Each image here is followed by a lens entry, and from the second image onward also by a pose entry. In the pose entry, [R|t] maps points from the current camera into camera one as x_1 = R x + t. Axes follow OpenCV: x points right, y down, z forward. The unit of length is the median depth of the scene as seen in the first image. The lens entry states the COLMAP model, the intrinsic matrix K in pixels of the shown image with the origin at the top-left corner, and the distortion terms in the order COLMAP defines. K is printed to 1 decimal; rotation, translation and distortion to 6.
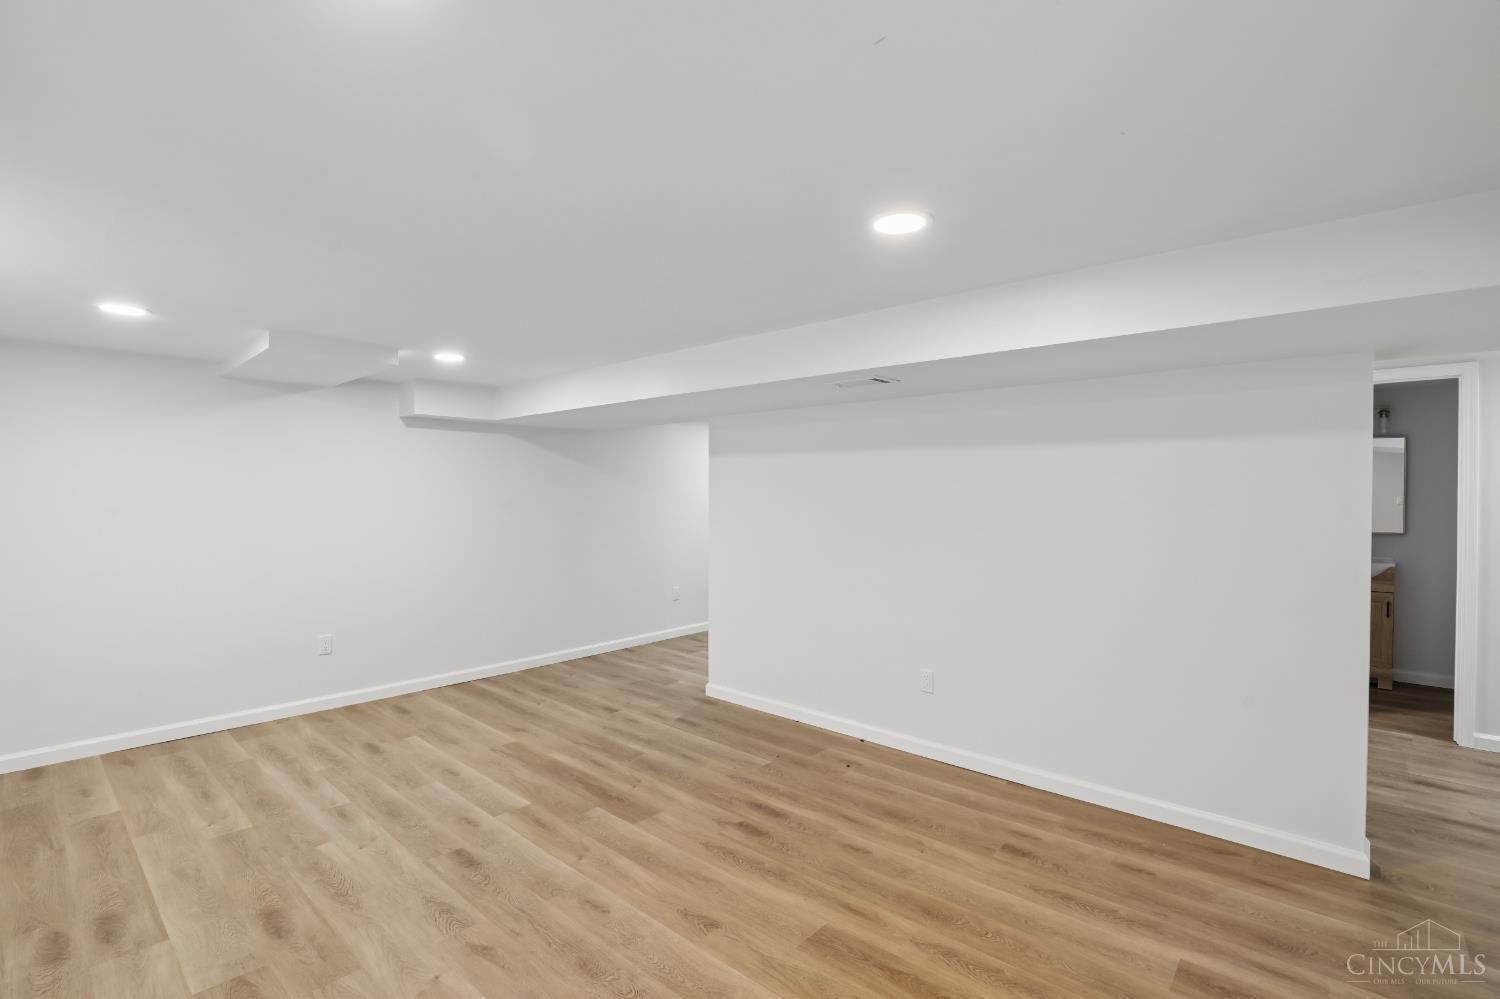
lens RADIAL K [[695.2, 0, 752.7], [0, 695.2, 494.3], [0, 0, 1]] dist [-0.024823, 0.000222]
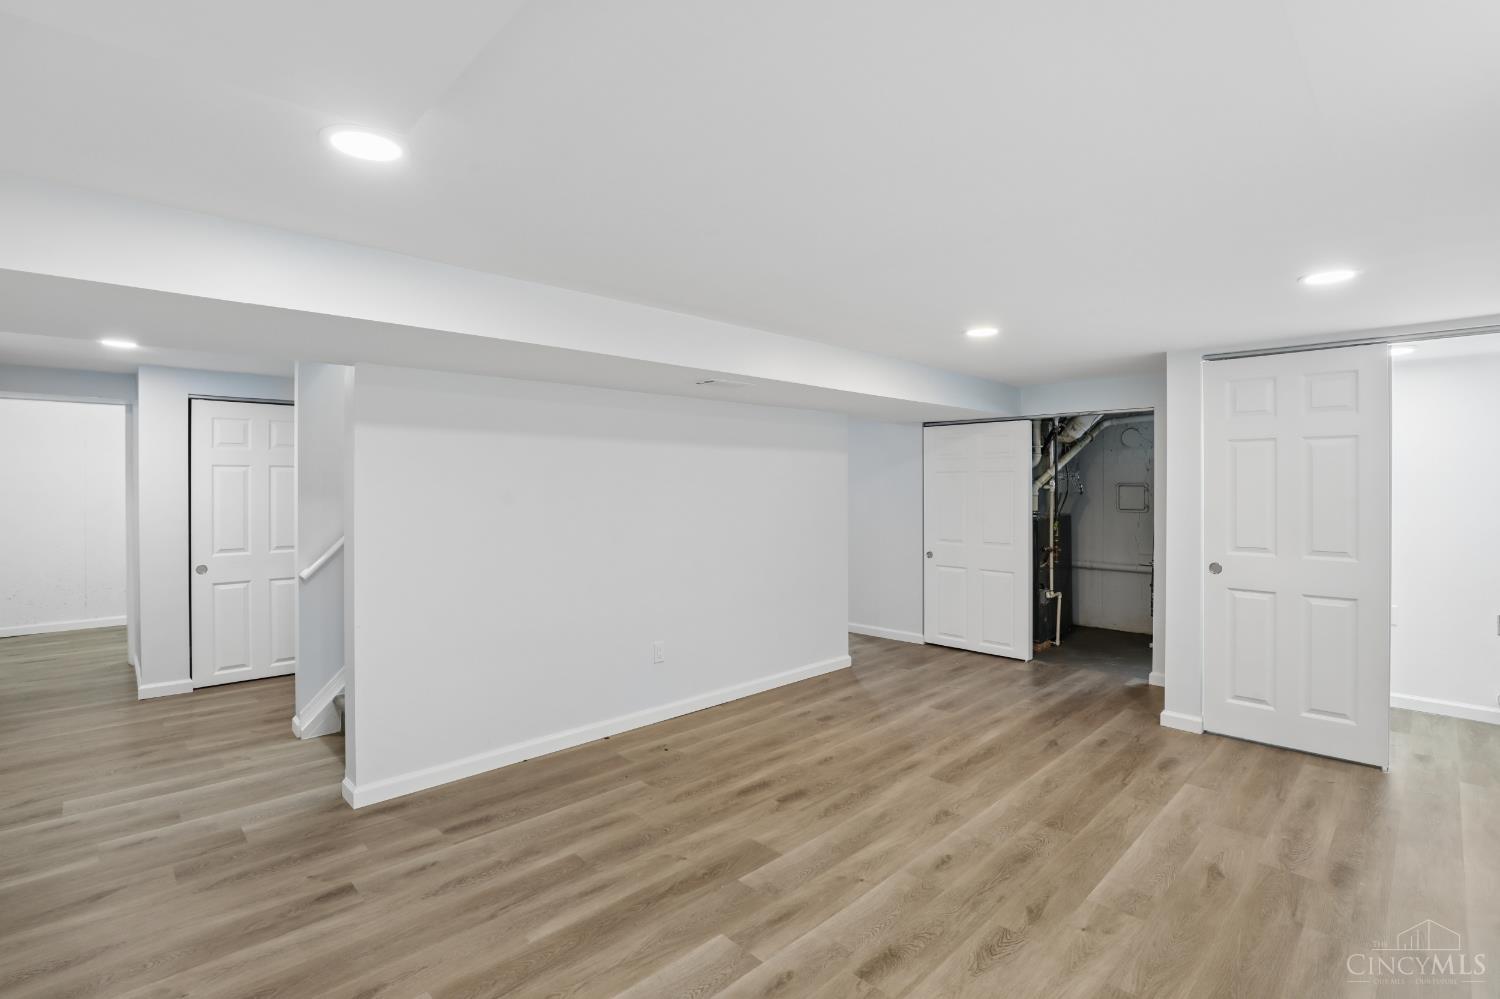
lens RADIAL K [[695.2, 0, 752.7], [0, 695.2, 494.3], [0, 0, 1]] dist [-0.024823, 0.000222]
pose [[0.064933, -0.017609, 0.997734, -1.069064], [0.002403, 0.999844, 0.017490, -0.003597], [-0.997887, 0.001262, 0.064966, 0.989876]]
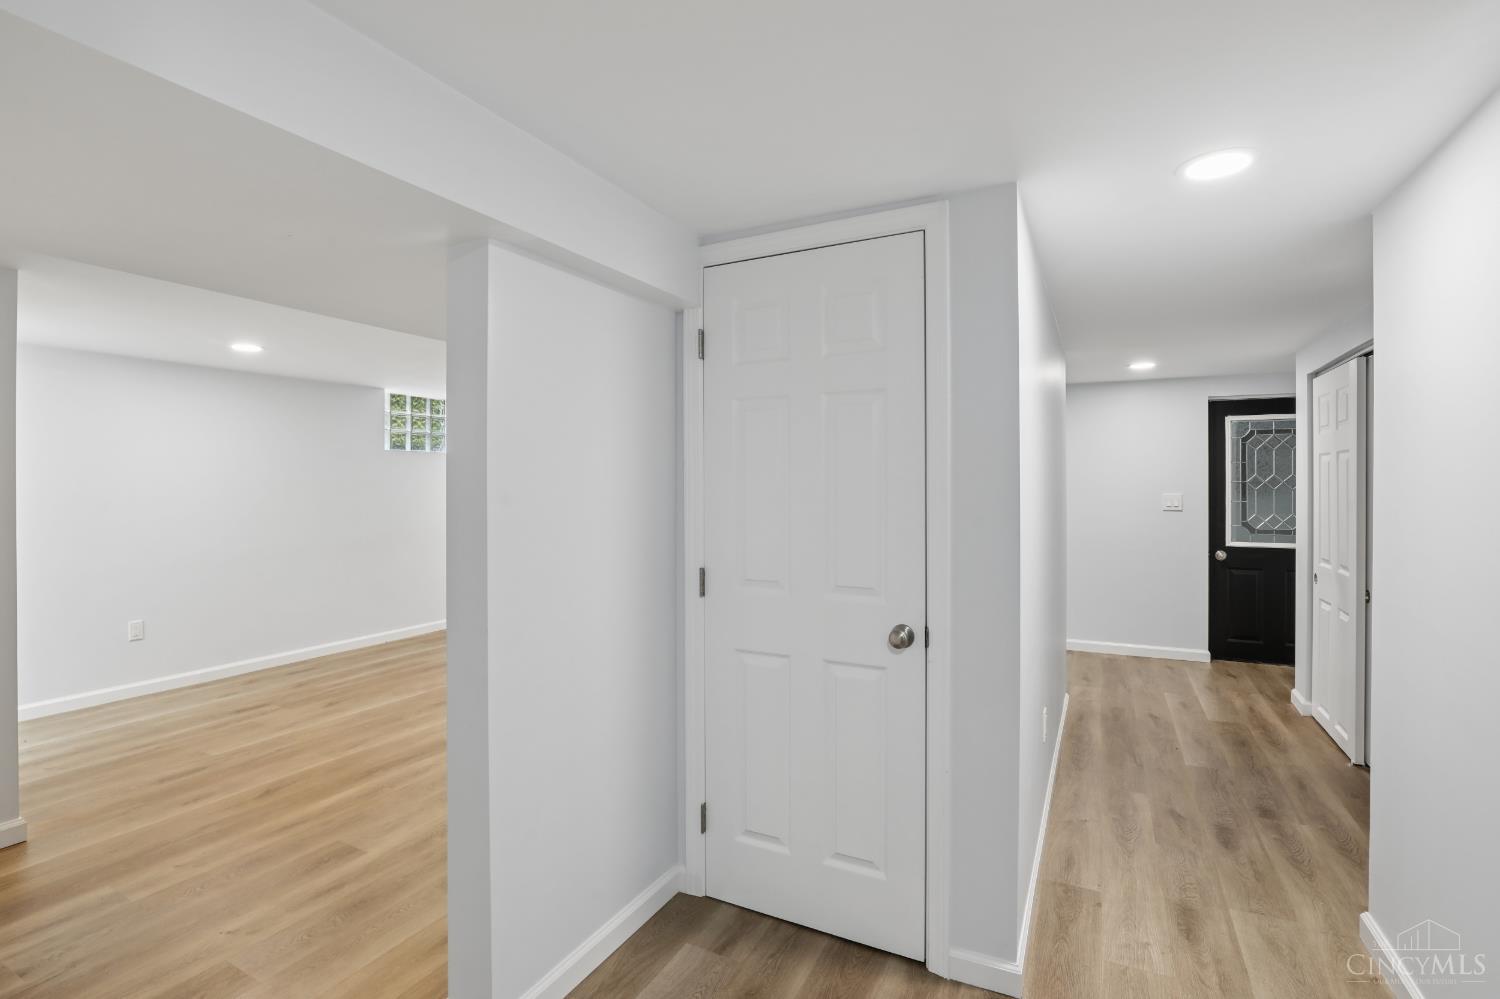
lens RADIAL K [[695.2, 0, 752.7], [0, 695.2, 494.3], [0, 0, 1]] dist [-0.024823, 0.000222]
pose [[0.259478, 0.011612, -0.965679, 1.409914], [-0.001614, 0.999932, 0.011590, 0.023129], [0.965748, -0.001449, 0.259479, 0.952953]]
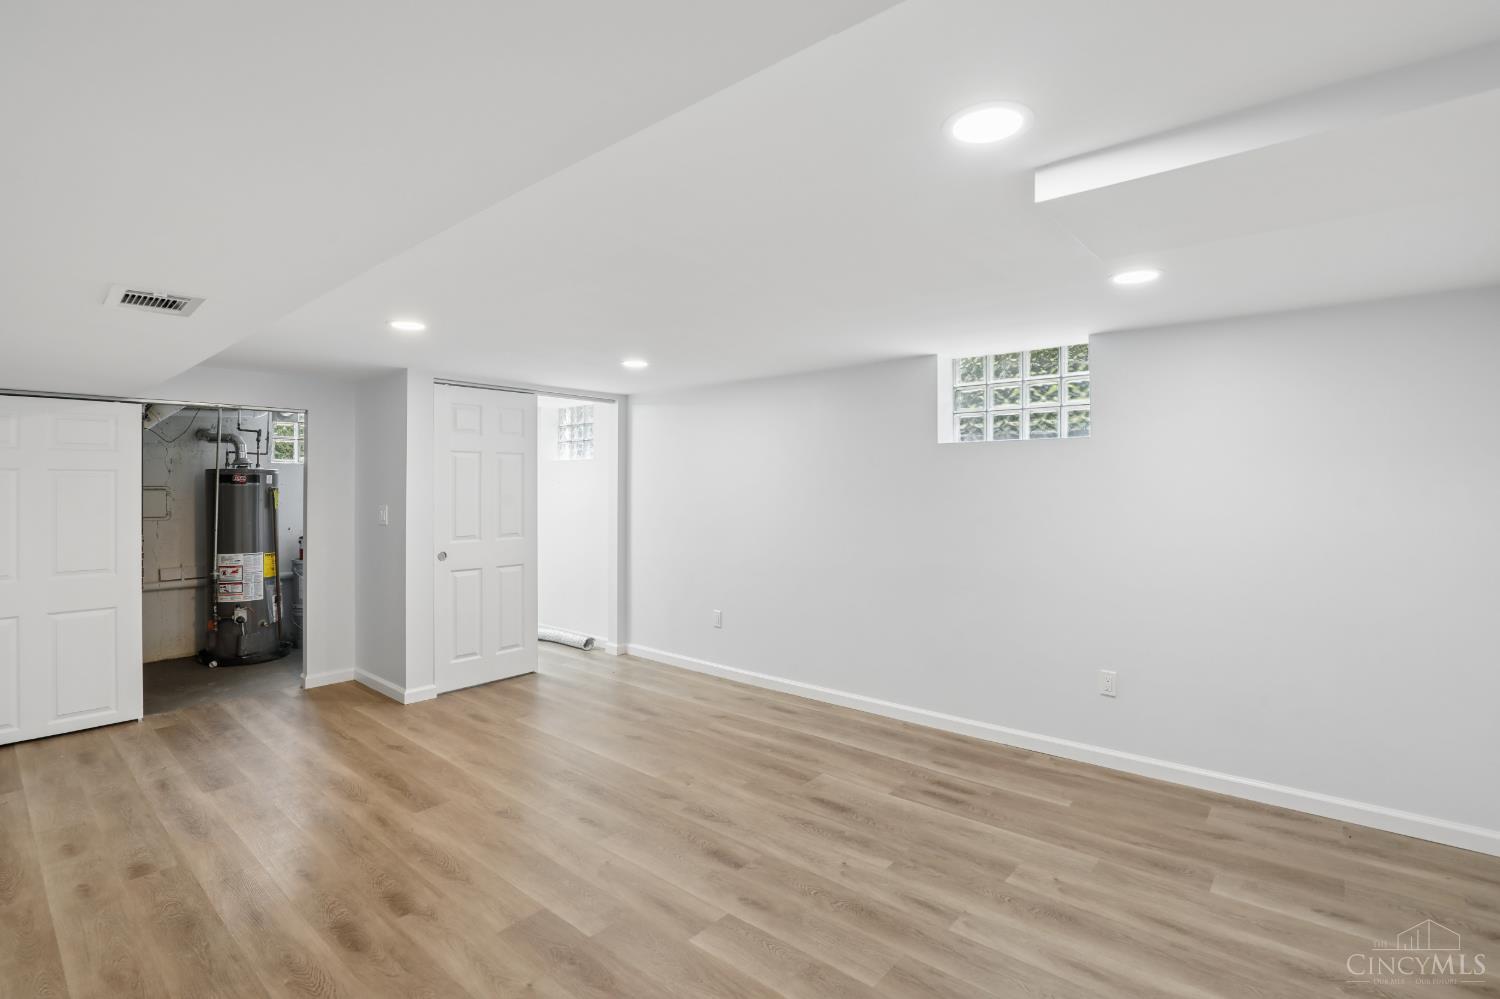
lens RADIAL K [[695.2, 0, 752.7], [0, 695.2, 494.3], [0, 0, 1]] dist [-0.024823, 0.000222]
pose [[-0.999807, -0.000743, -0.019615, -0.396615], [-0.000980, 0.999927, 0.012064, -0.000057], [0.019604, 0.012081, -0.999735, 1.793818]]
